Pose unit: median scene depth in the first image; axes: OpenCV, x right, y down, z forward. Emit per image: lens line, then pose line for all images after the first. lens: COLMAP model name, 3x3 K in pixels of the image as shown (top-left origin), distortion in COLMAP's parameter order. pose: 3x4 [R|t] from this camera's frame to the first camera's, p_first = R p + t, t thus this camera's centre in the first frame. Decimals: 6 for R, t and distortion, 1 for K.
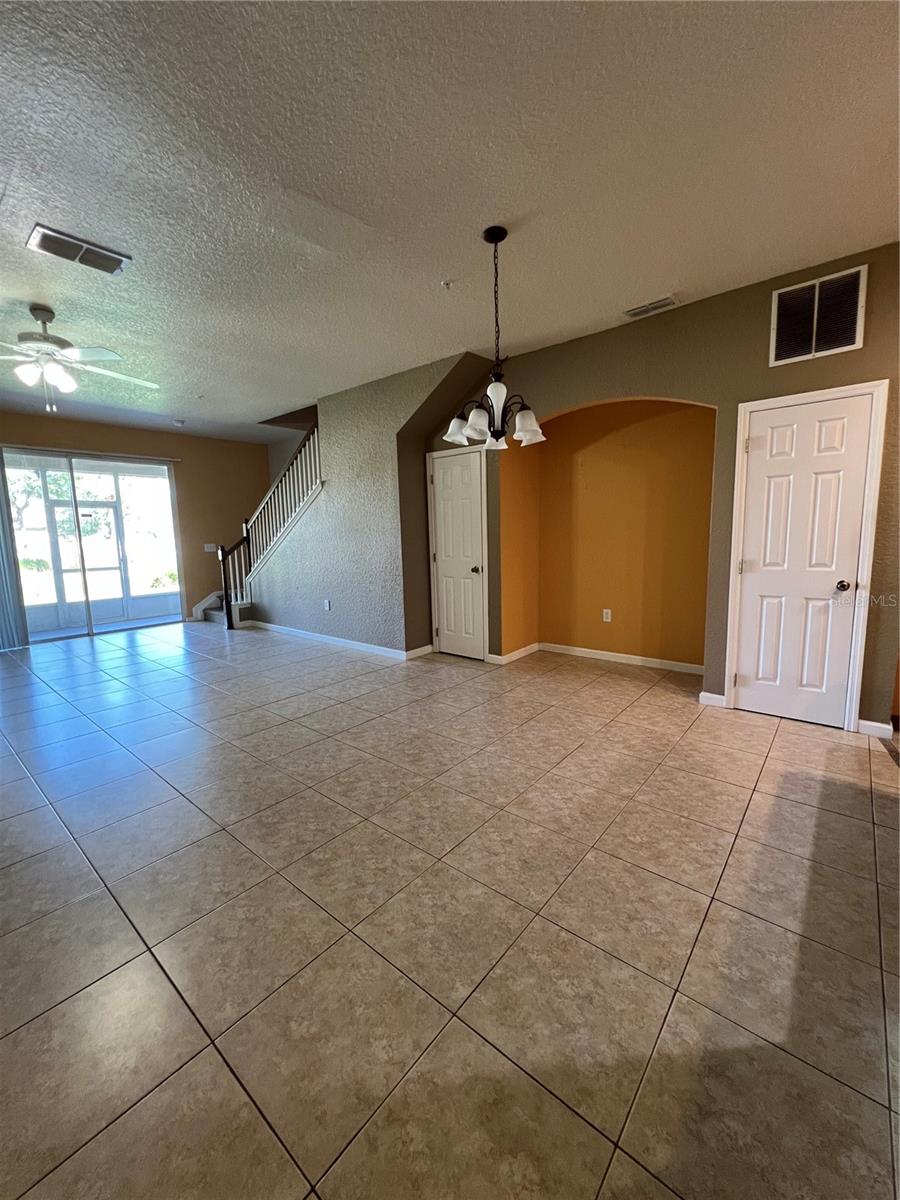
lens RADIAL K [[481.2, 0, 452.6], [0, 481.2, 597.7], [0, 0, 1]] dist [-0.002116, 0.000983]
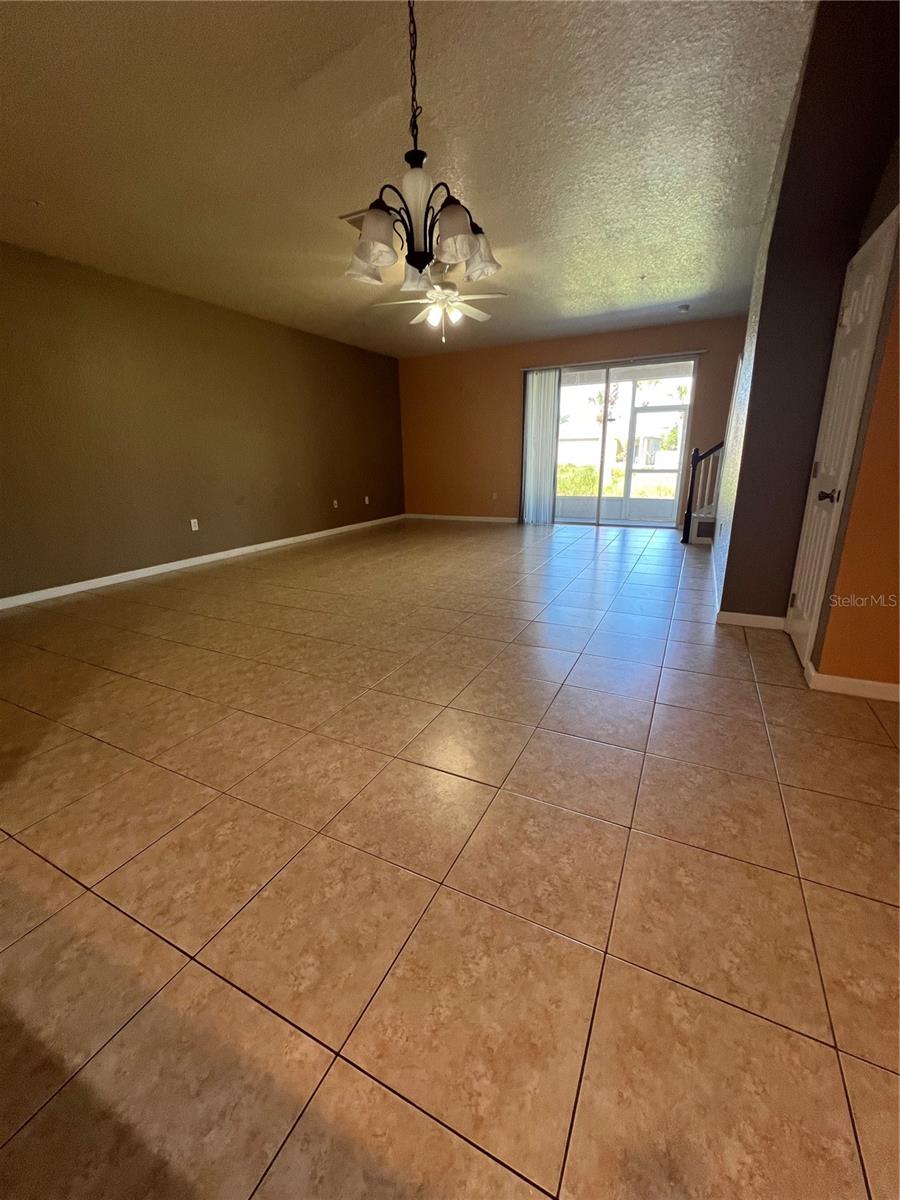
lens RADIAL K [[481.2, 0, 451.9], [0, 481.2, 598.9], [0, 0, 1]] dist [-0.002116, 0.000983]
pose [[0.224488, 0.295422, -0.928618, 0.880842], [-0.117823, 0.954177, 0.275070, -0.089009], [0.967328, 0.047662, 0.249009, 0.939067]]
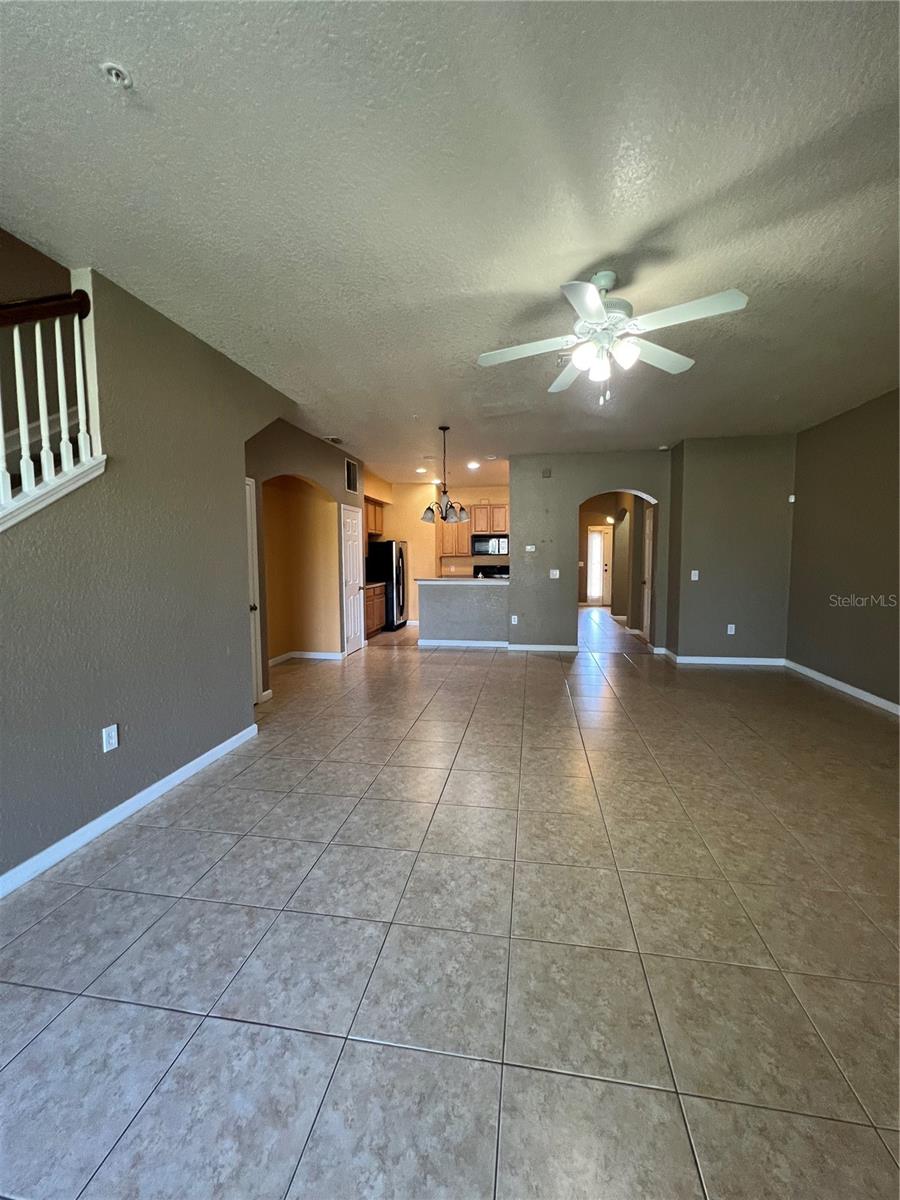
lens RADIAL K [[481.2, 0, 451.0], [0, 481.2, 597.6], [0, 0, 1]] dist [-0.002116, 0.000983]
pose [[-0.499605, -0.049580, 0.864833, -1.814913], [0.134958, 0.981715, 0.134244, -0.289966], [-0.855676, 0.183785, -0.483779, 2.136034]]
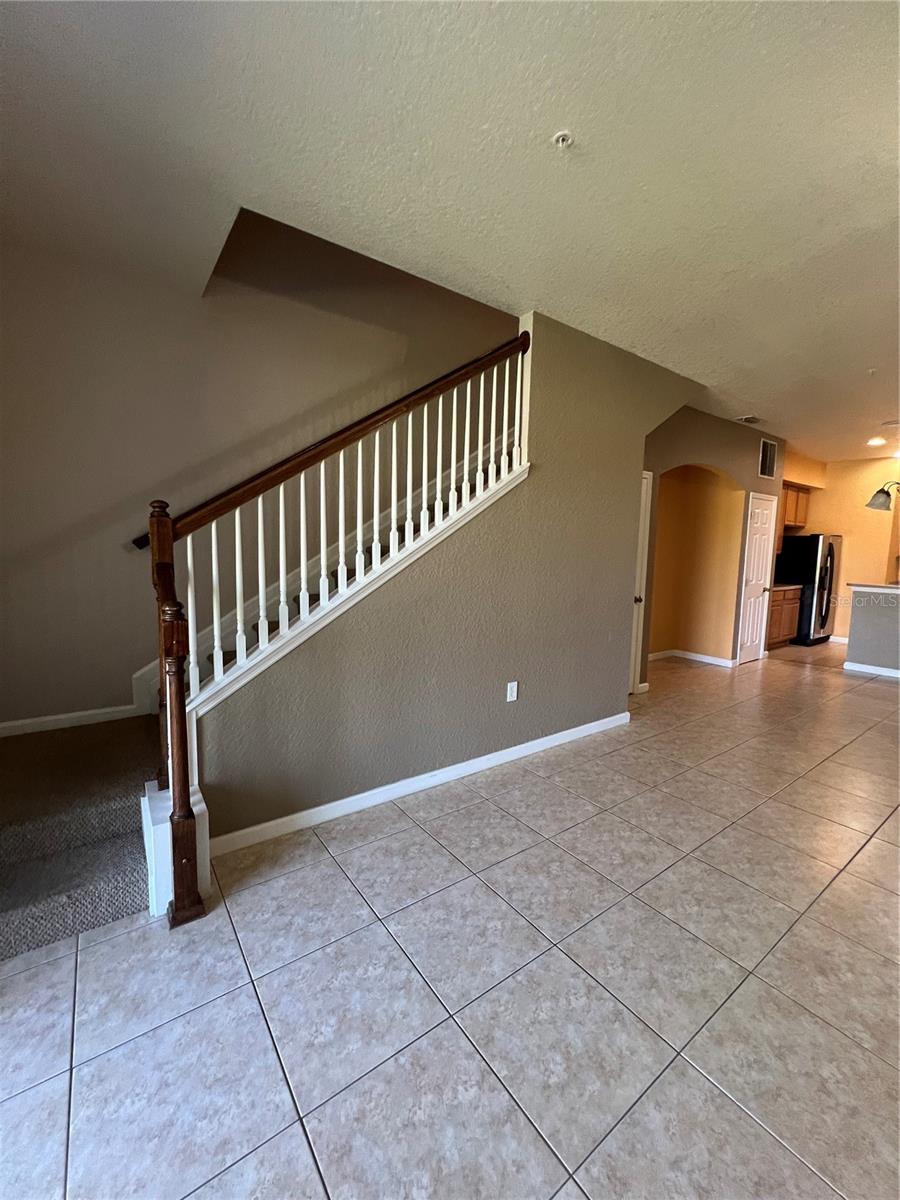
lens RADIAL K [[480.7, 0, 450.9], [0, 480.7, 598.5], [0, 0, 1]] dist [-0.003675, 0.001184]
pose [[0.248995, -0.074955, 0.965600, -1.834930], [0.108378, 0.992895, 0.049127, -0.282579], [-0.962422, 0.092417, 0.255349, 2.124831]]
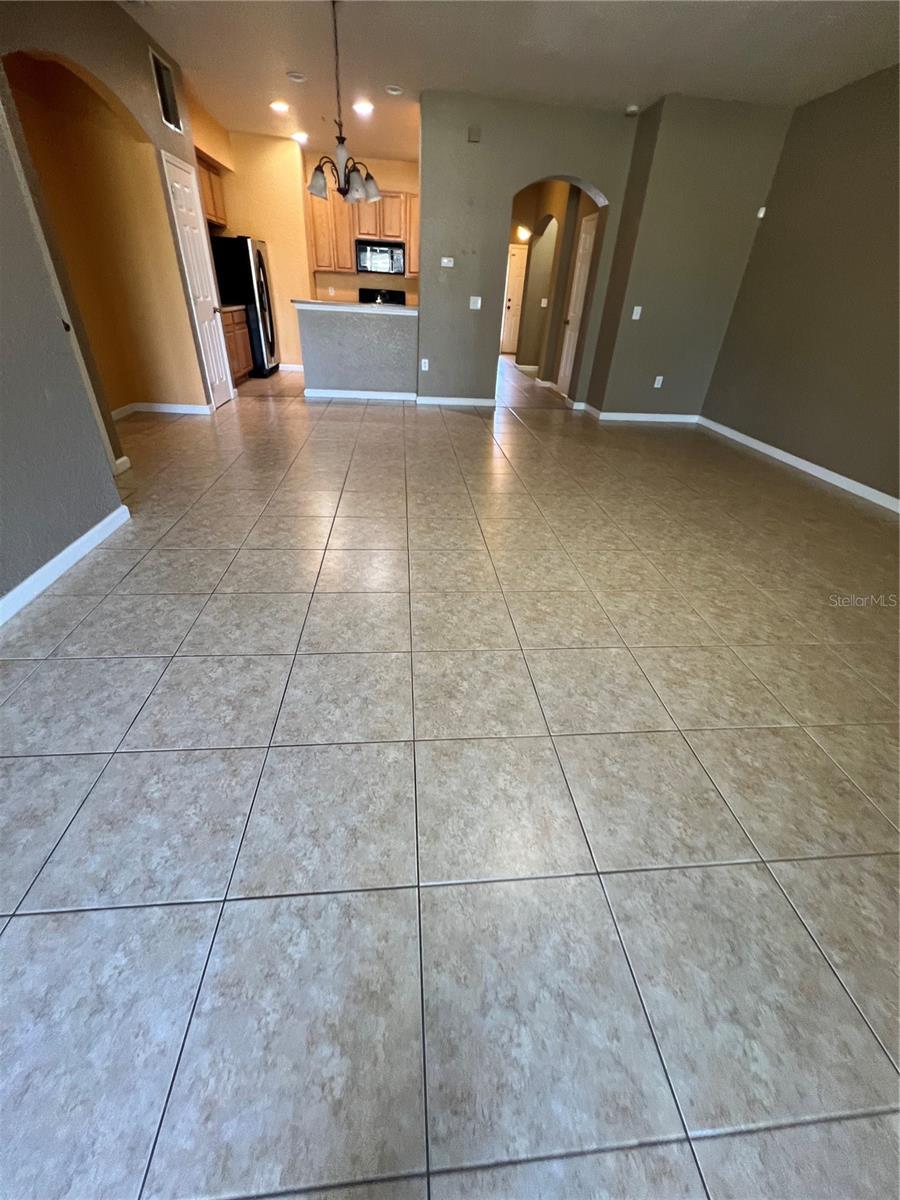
lens RADIAL K [[481.2, 0, 451.5], [0, 481.2, 597.0], [0, 0, 1]] dist [-0.002116, 0.000983]
pose [[-0.704712, -0.392656, 0.590934, -1.482980], [0.059587, 0.797197, 0.600771, -0.229702], [-0.706987, 0.458582, -0.538397, 2.163572]]
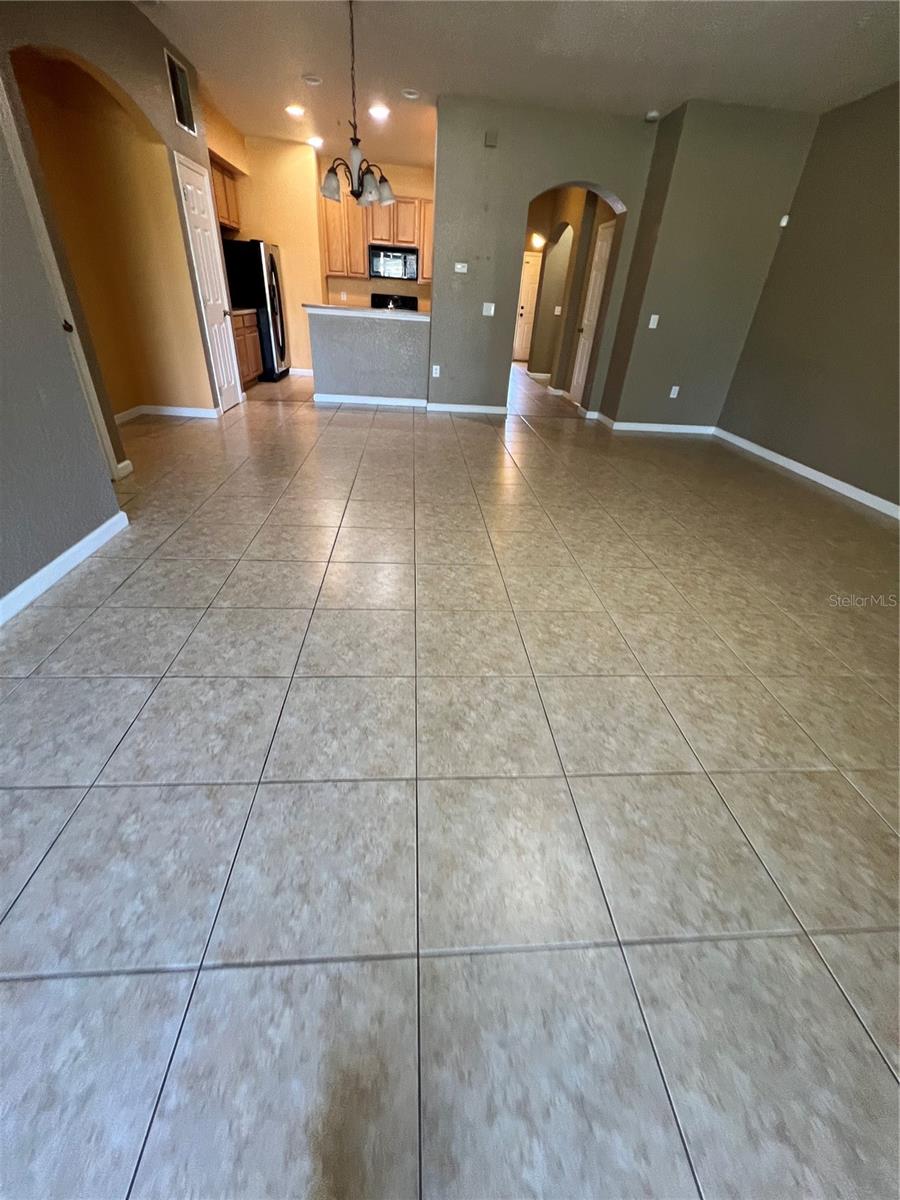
lens RADIAL K [[481.2, 0, 452.0], [0, 481.2, 596.9], [0, 0, 1]] dist [-0.002116, 0.000983]
pose [[-0.689630, -0.400067, 0.603620, -1.441945], [0.050563, 0.804906, 0.591244, -0.220856], [-0.722395, 0.438260, -0.534859, 2.128859]]
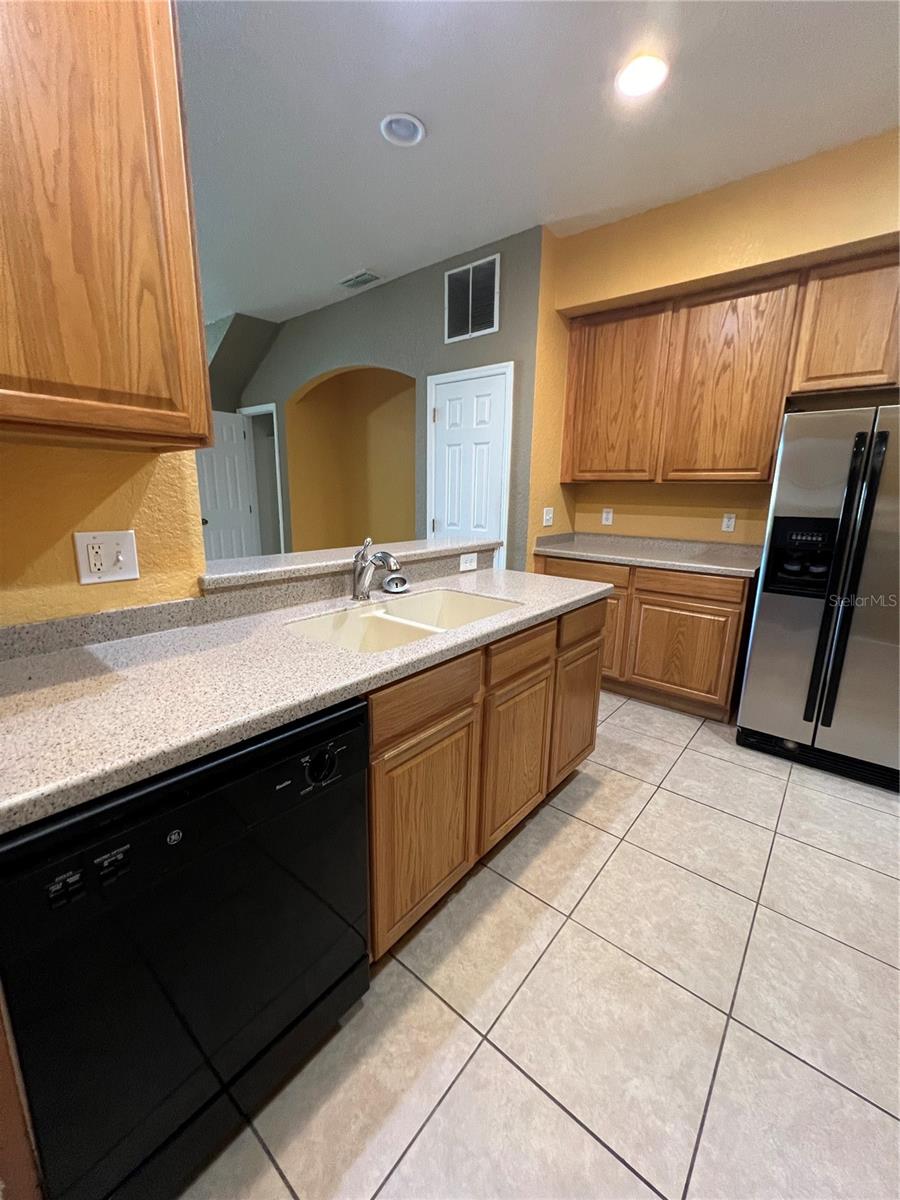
lens RADIAL K [[481.2, 0, 445.5], [0, 481.2, 597.6], [0, 0, 1]] dist [-0.002116, 0.000983]
pose [[0.999099, 0.042203, 0.004417, 0.839875], [-0.042428, 0.995187, 0.088328, 0.004774], [-0.000668, -0.088436, 0.996082, -0.191299]]
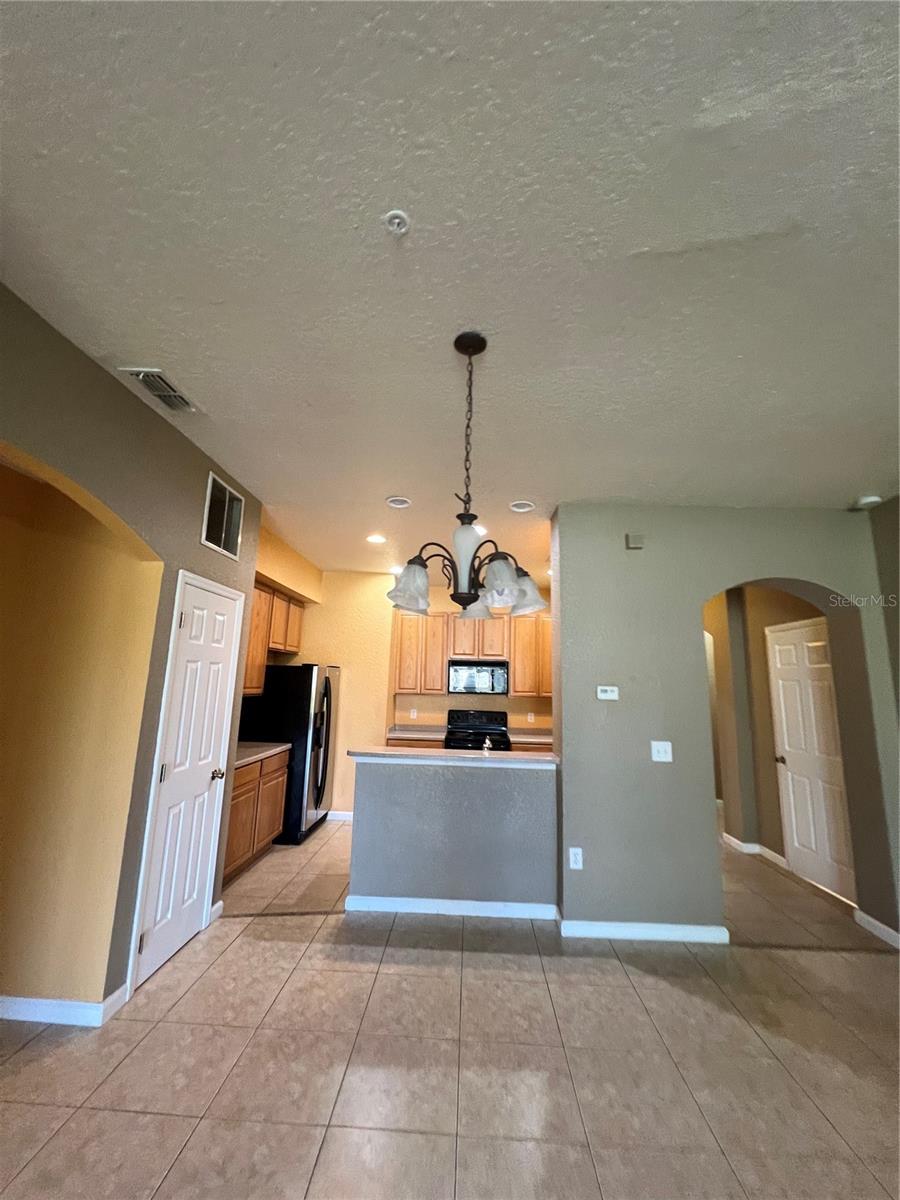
lens RADIAL K [[481.2, 0, 453.2], [0, 481.2, 598.6], [0, 0, 1]] dist [-0.002116, 0.000983]
pose [[-0.611107, 0.143349, 0.778459, -0.414609], [0.094517, 0.989643, -0.108039, -0.283736], [-0.785884, 0.007554, -0.618327, 1.469004]]
